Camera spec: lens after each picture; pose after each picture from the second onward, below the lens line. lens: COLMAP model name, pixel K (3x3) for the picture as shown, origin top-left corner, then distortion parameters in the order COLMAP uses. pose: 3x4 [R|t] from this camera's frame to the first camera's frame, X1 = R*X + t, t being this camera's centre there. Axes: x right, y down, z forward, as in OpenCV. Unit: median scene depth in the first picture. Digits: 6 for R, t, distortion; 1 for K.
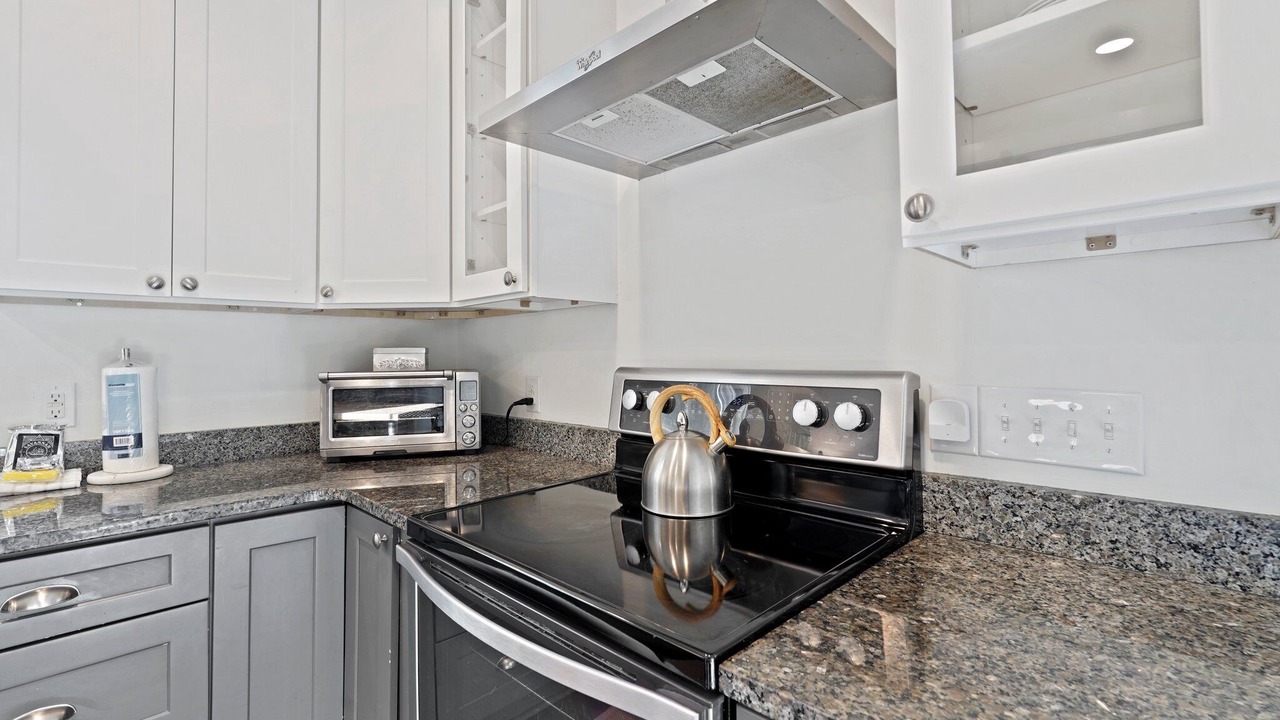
lens RADIAL K [[578.2, 0, 659.4], [0, 578.2, 340.7], [0, 0, 1]] dist [-0.002278, 0.001909]
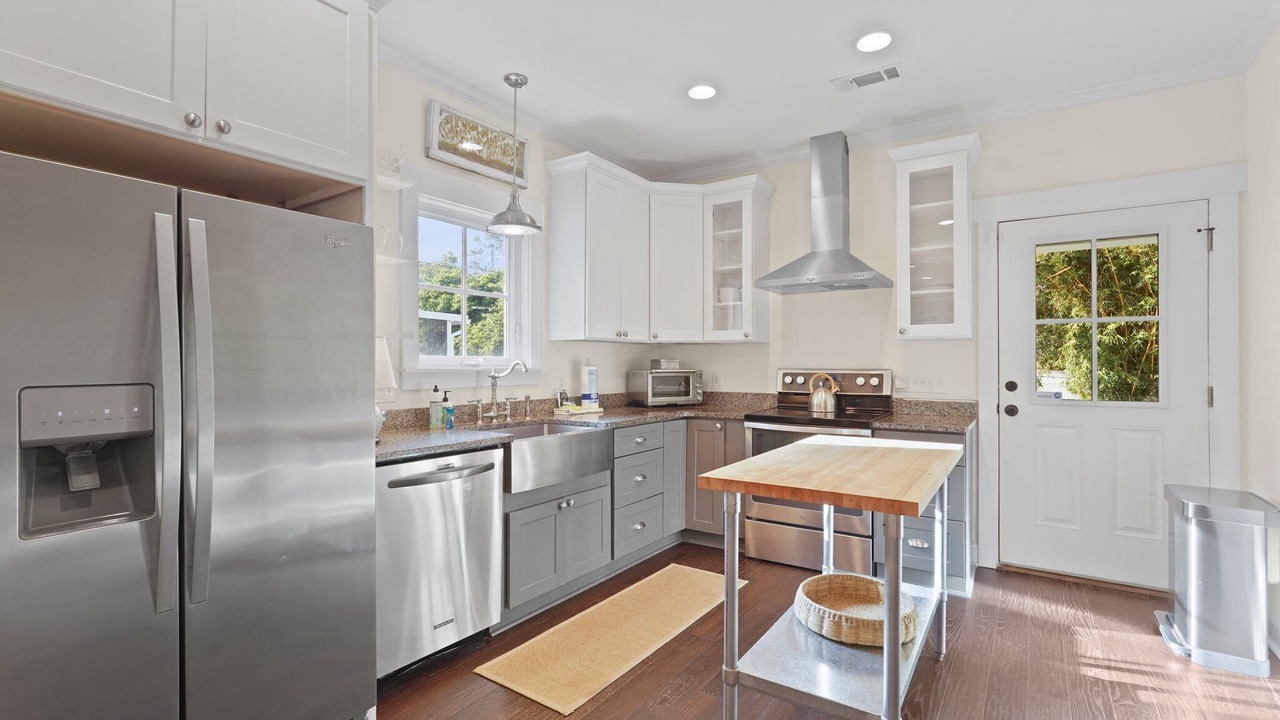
lens RADIAL K [[578.2, 0, 666.2], [0, 578.2, 359.3], [0, 0, 1]] dist [-0.002278, 0.001909]
pose [[0.976054, 0.011371, 0.217231, -1.180284], [-0.014960, 0.999777, 0.014883, -0.027024], [-0.217013, -0.017776, 0.976007, -1.520834]]
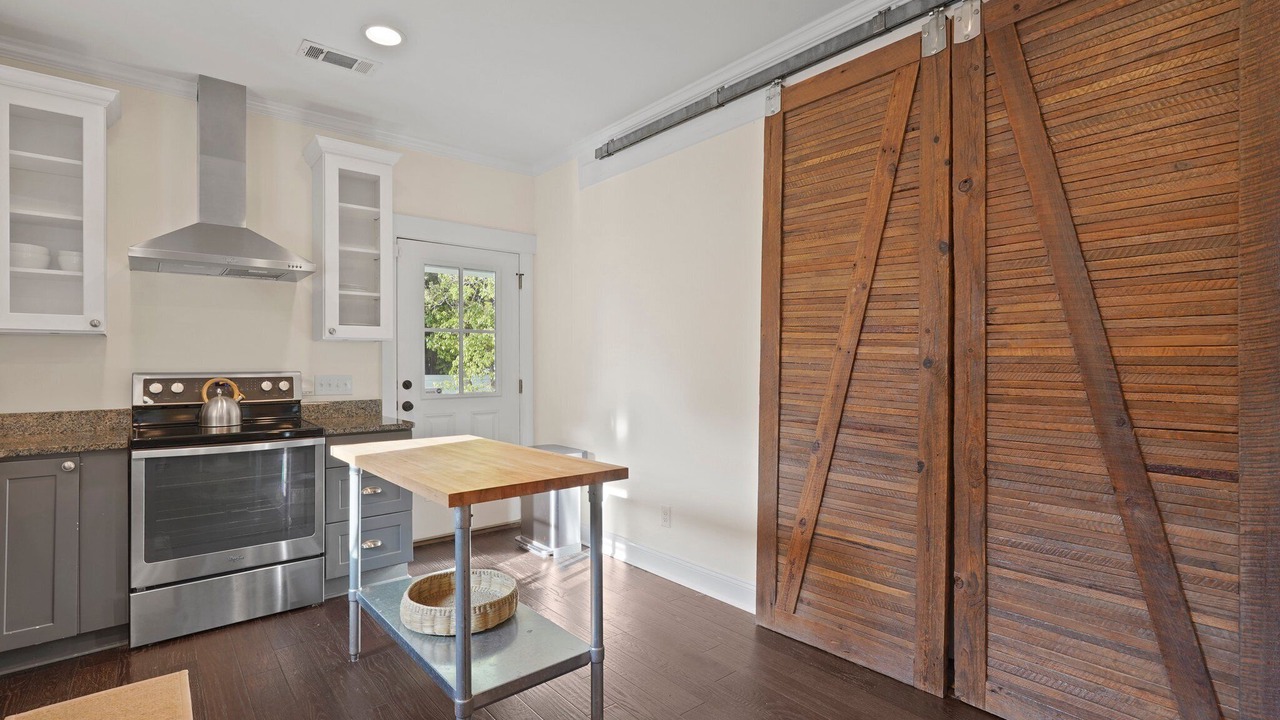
lens RADIAL K [[578.2, 0, 616.1], [0, 578.2, 357.7], [0, 0, 1]] dist [-0.002278, 0.001909]
pose [[0.095207, 0.023149, 0.995188, -1.839379], [-0.017087, 0.999620, -0.021618, 0.010816], [-0.995311, -0.014947, 0.095566, -0.764618]]
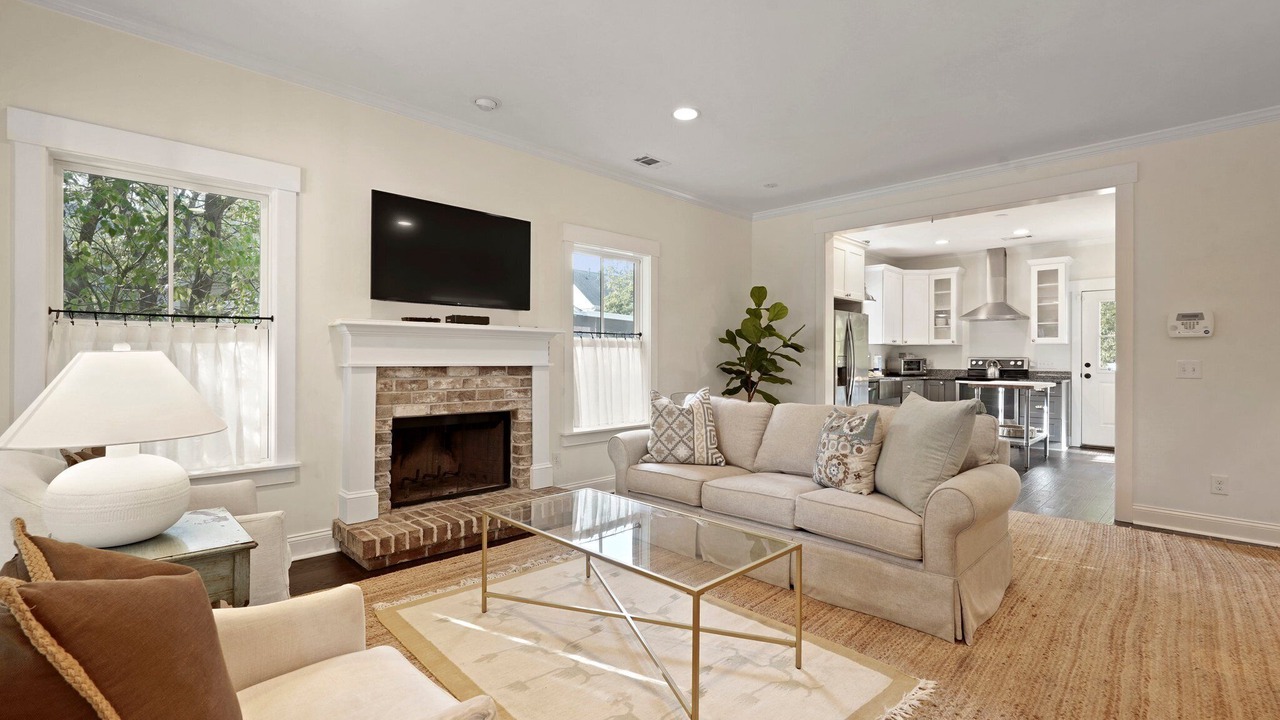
lens RADIAL K [[578.2, 0, 651.9], [0, 578.2, 358.1], [0, 0, 1]] dist [-0.002278, 0.001909]
pose [[0.999846, 0.014981, -0.009180, -3.142833], [-0.014769, 0.999630, 0.022837, -0.028407], [0.009519, -0.022698, 0.999697, -4.709002]]
